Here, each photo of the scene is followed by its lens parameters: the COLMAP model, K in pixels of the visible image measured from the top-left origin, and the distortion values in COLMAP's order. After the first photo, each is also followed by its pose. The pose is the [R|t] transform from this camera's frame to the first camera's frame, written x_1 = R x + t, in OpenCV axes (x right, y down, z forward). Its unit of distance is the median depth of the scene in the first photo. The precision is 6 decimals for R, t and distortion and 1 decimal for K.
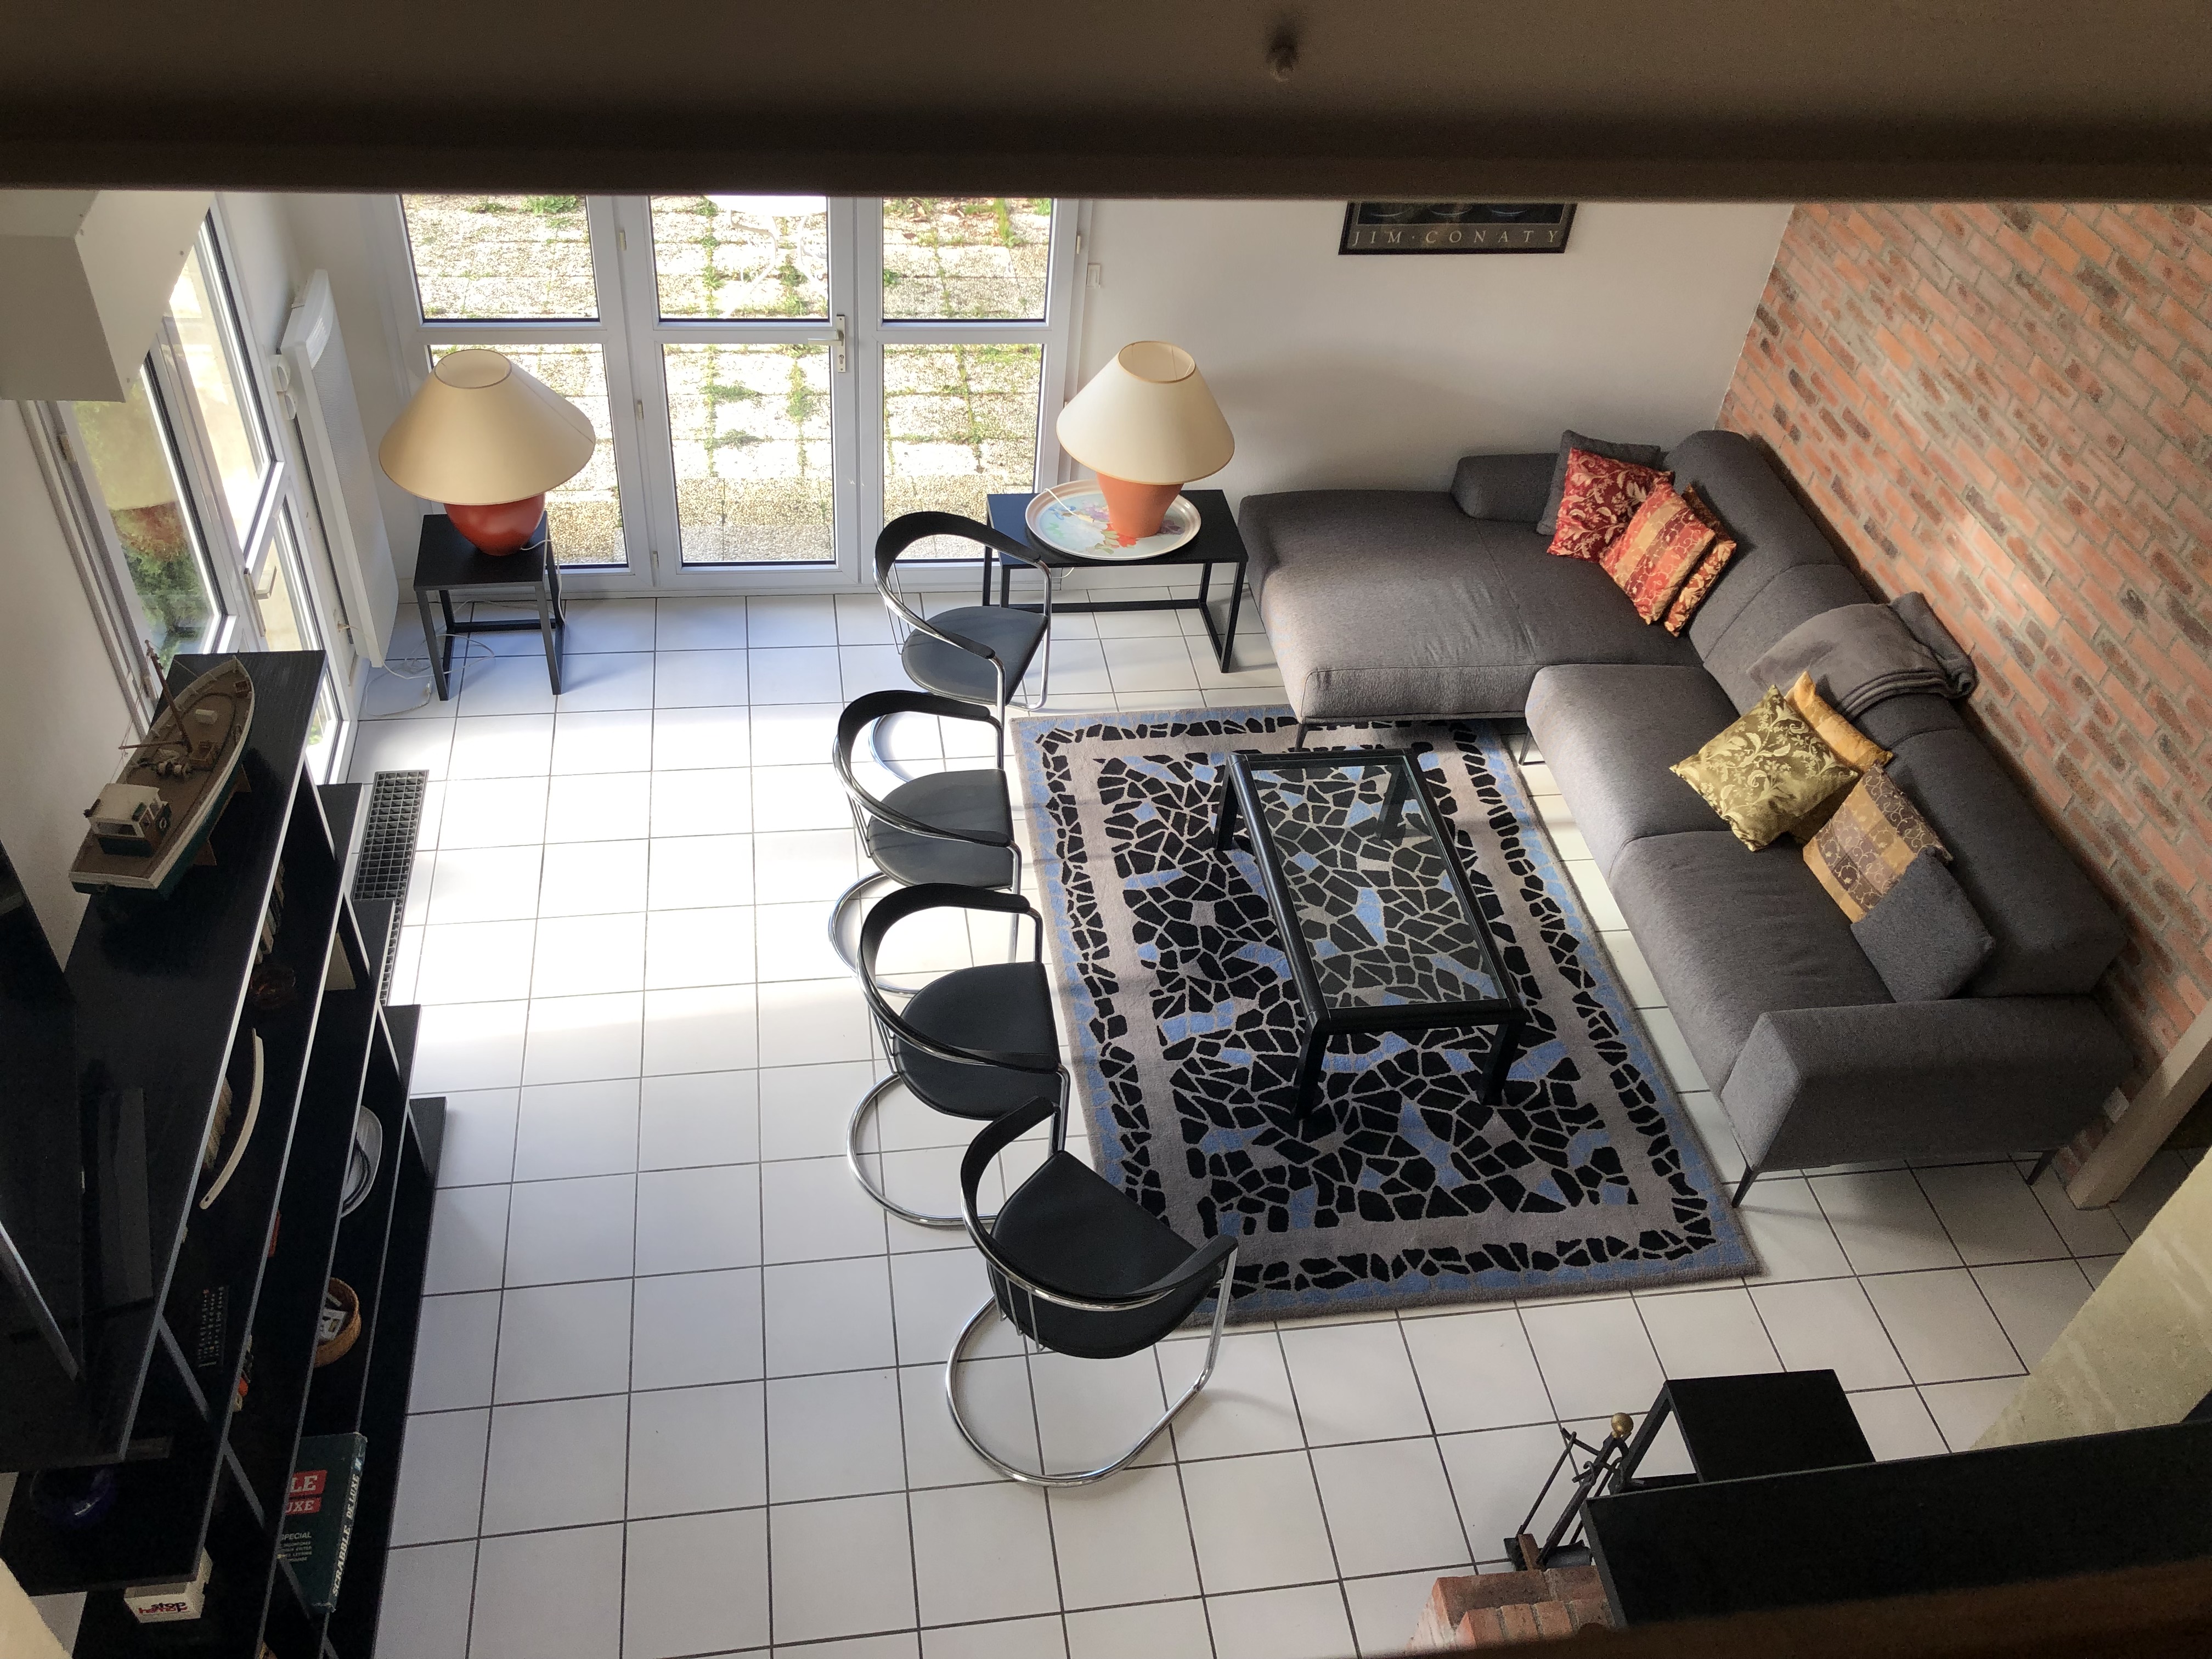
lens RADIAL K [[1780.1, 0, 1064.9], [0, 1780.1, 811.2], [0, 0, 1]] dist [0.012617, -0.070590]
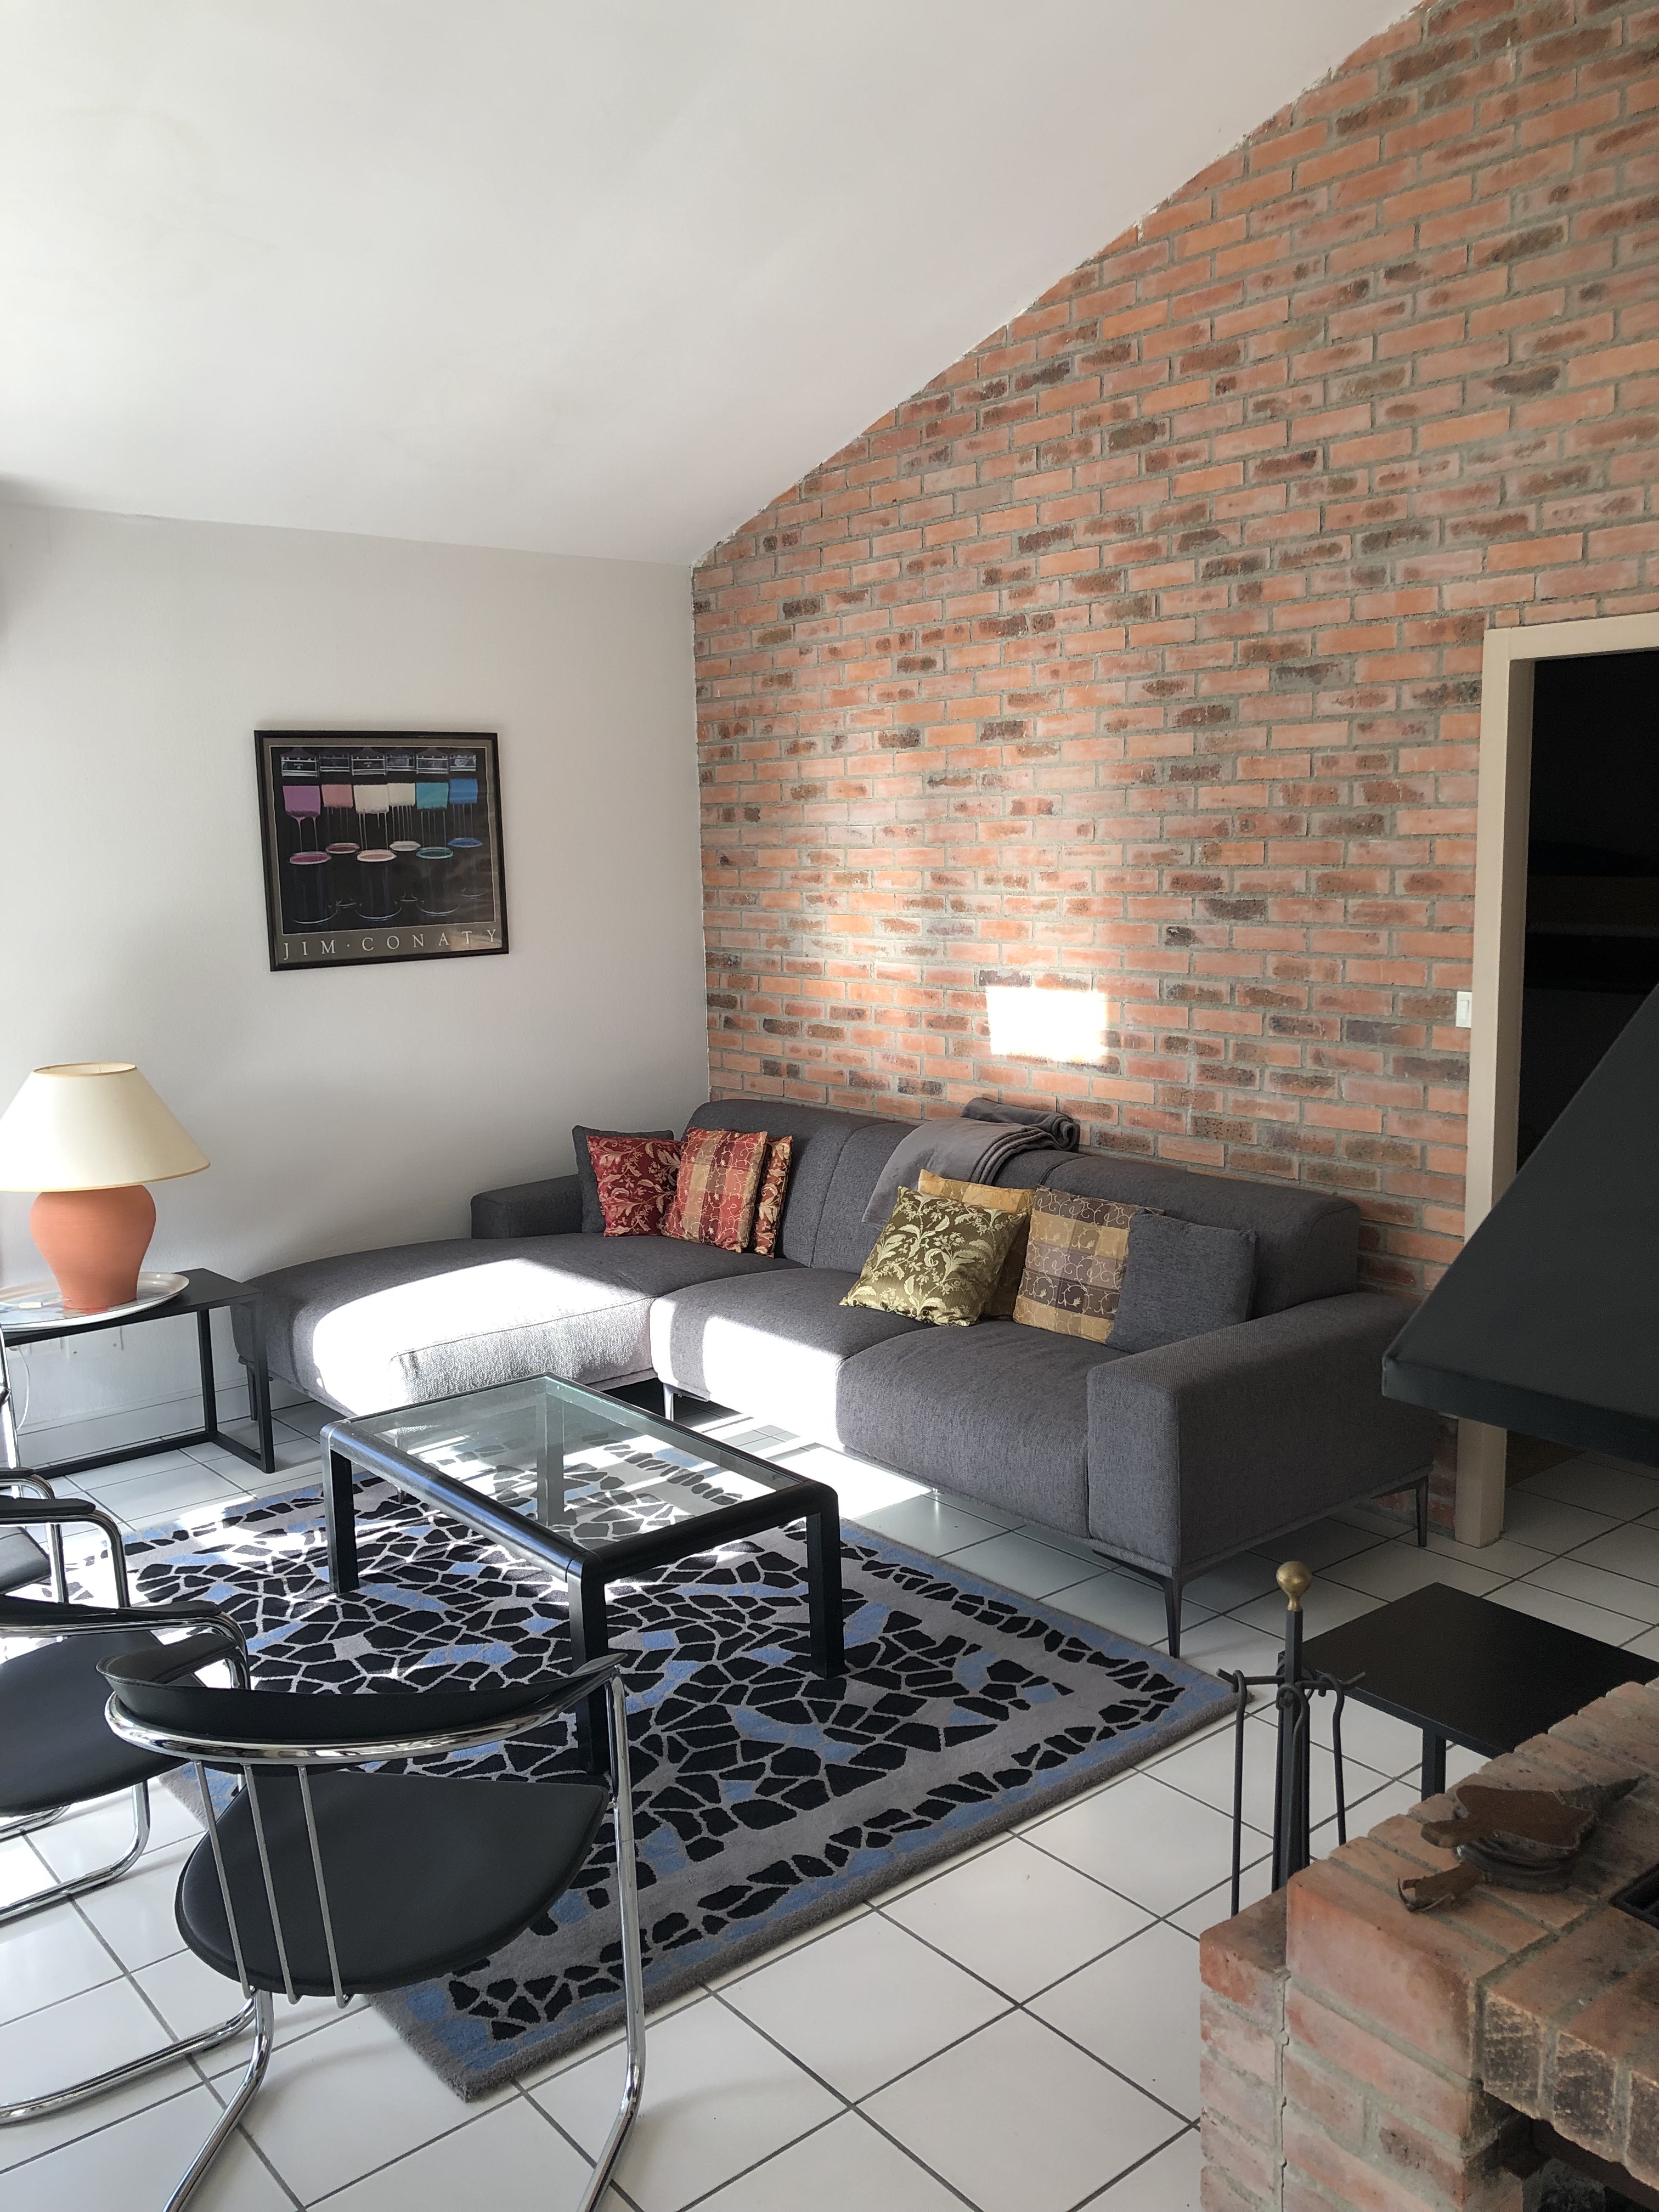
lens RADIAL K [[1799.4, 0, 826.3], [0, 1799.4, 1087.2], [0, 0, 1]] dist [0.016910, -0.016719]
pose [[0.848689, -0.165787, 0.502237, -0.086909], [0.420342, 0.787767, -0.450261, 0.301588], [-0.320998, 0.593243, 0.738257, 0.331468]]
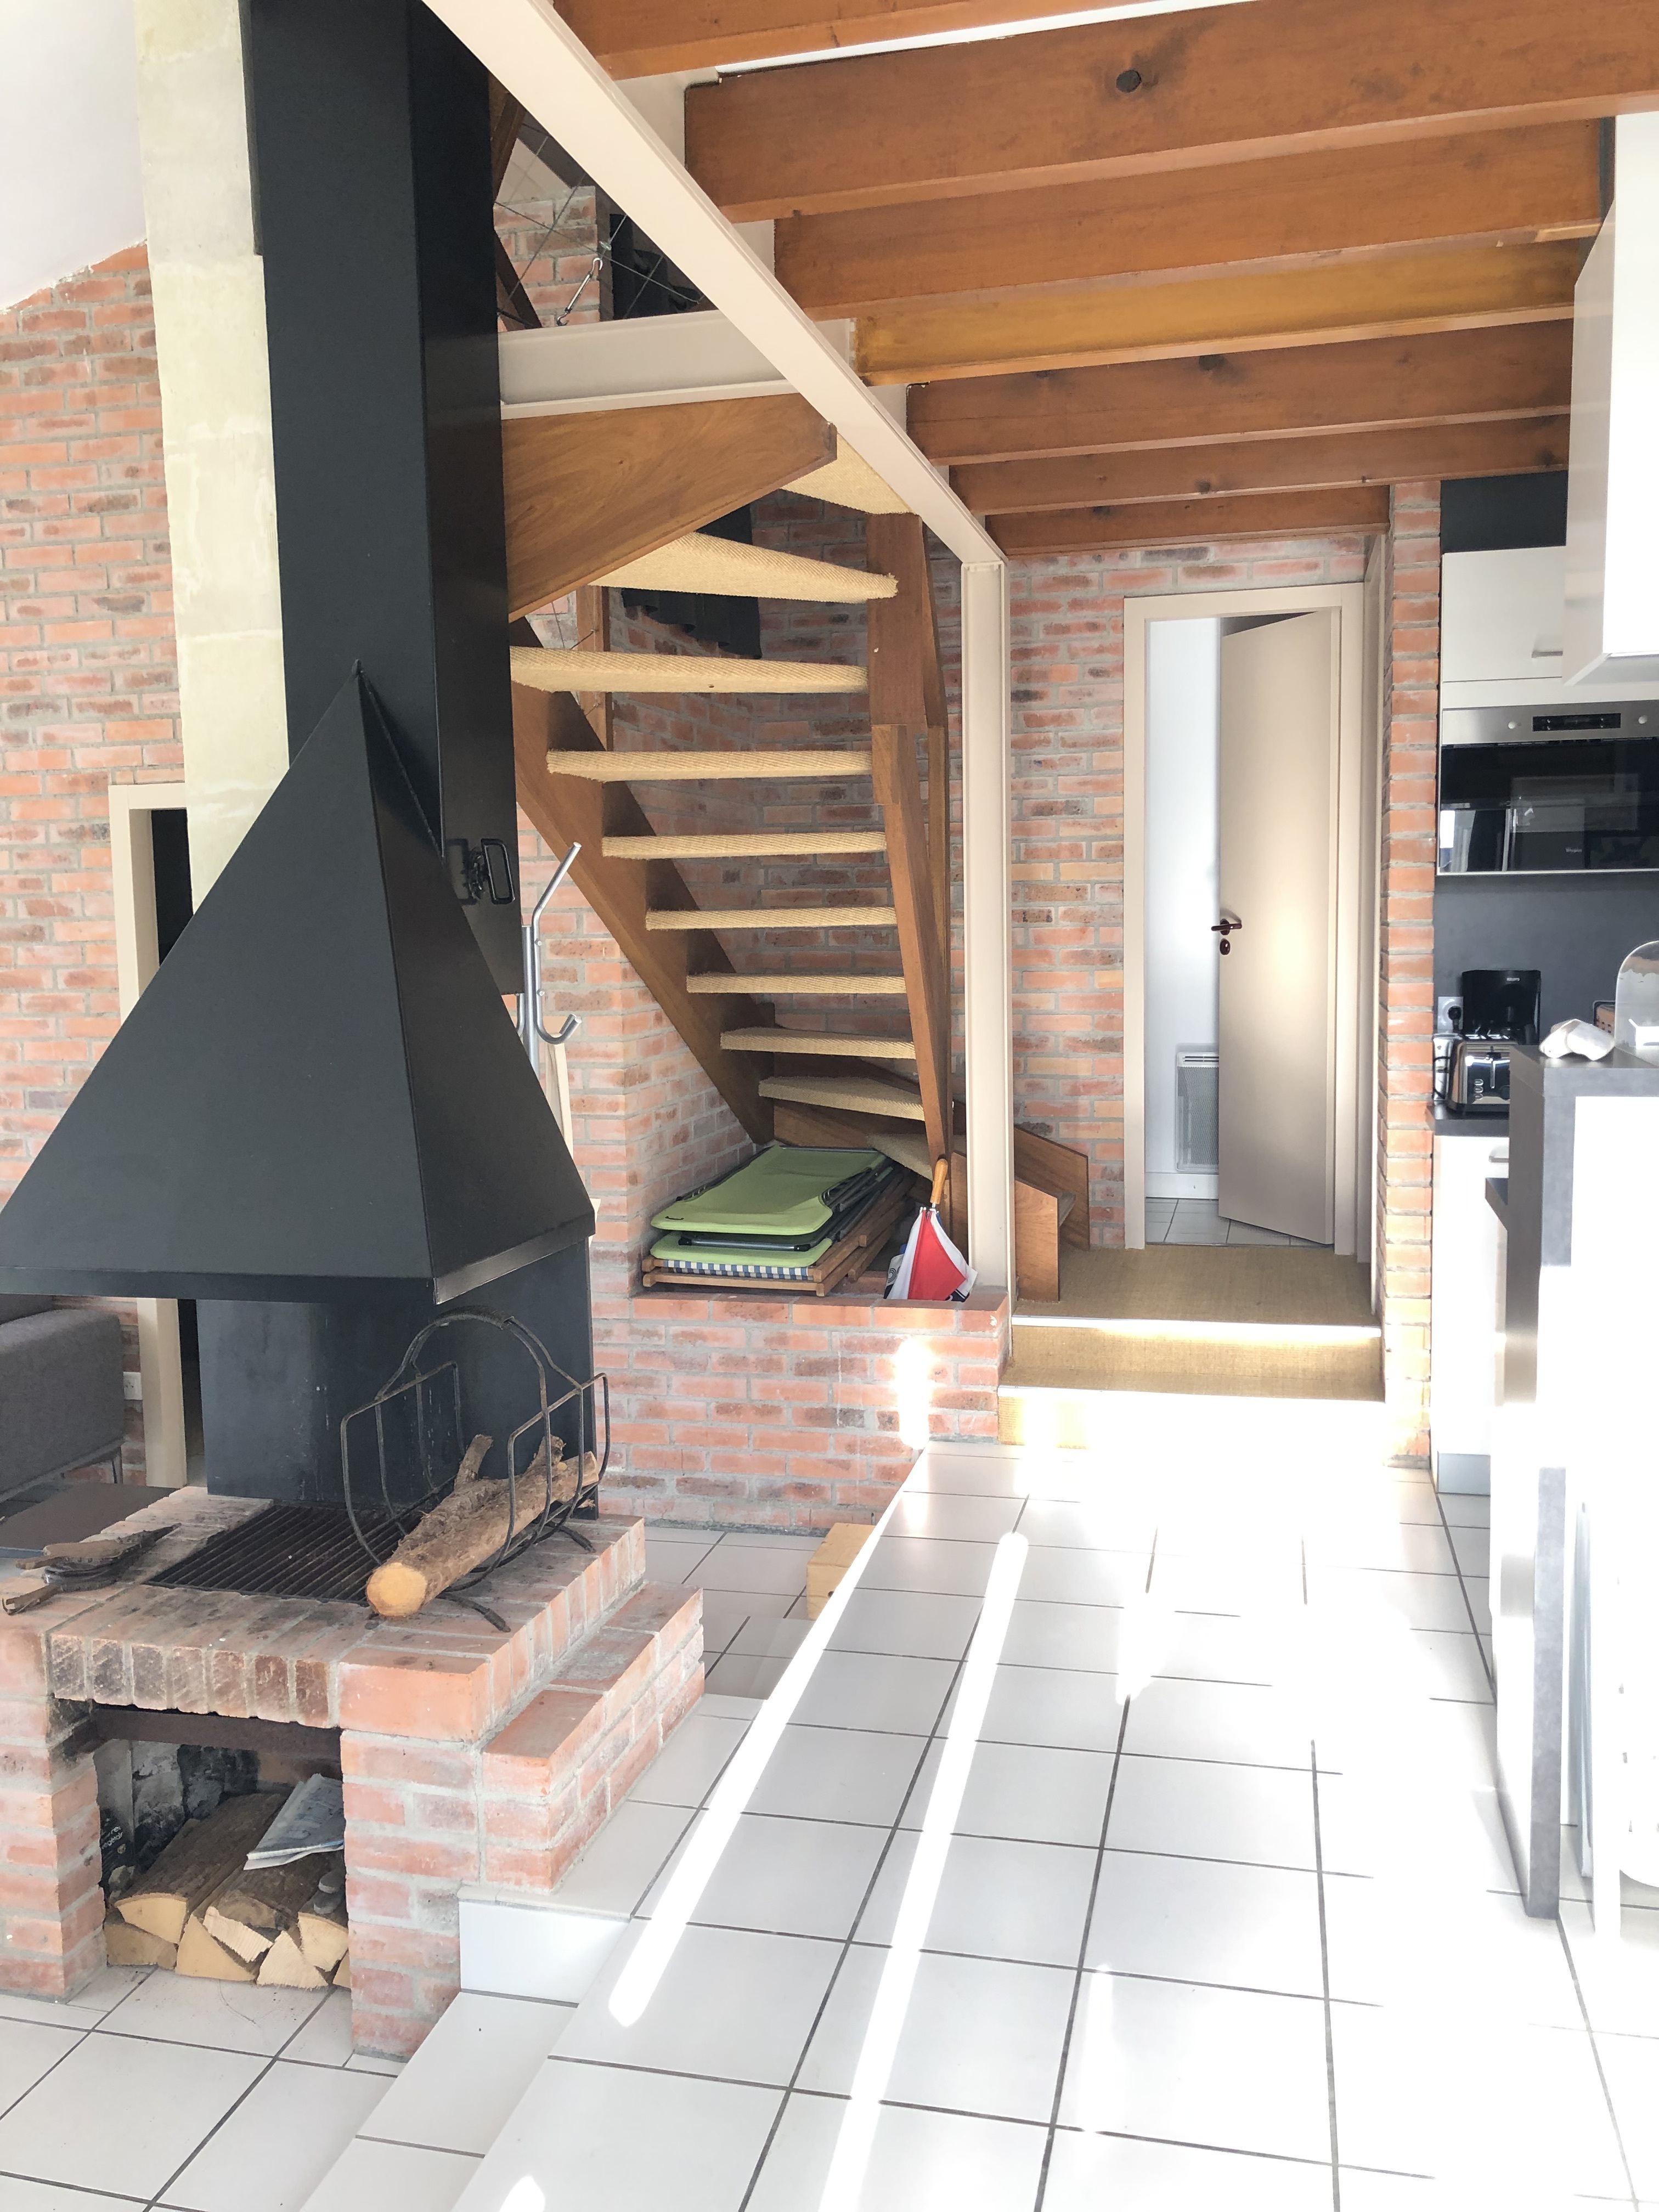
lens RADIAL K [[1821.0, 0, 824.3], [0, 1821.0, 1099.8], [0, 0, 1]] dist [-0.043906, 0.108113]
pose [[0.369944, -0.175191, 0.912387, -0.233029], [0.671244, 0.729367, -0.132119, 0.447184], [-0.642319, 0.661311, 0.387420, 0.163358]]
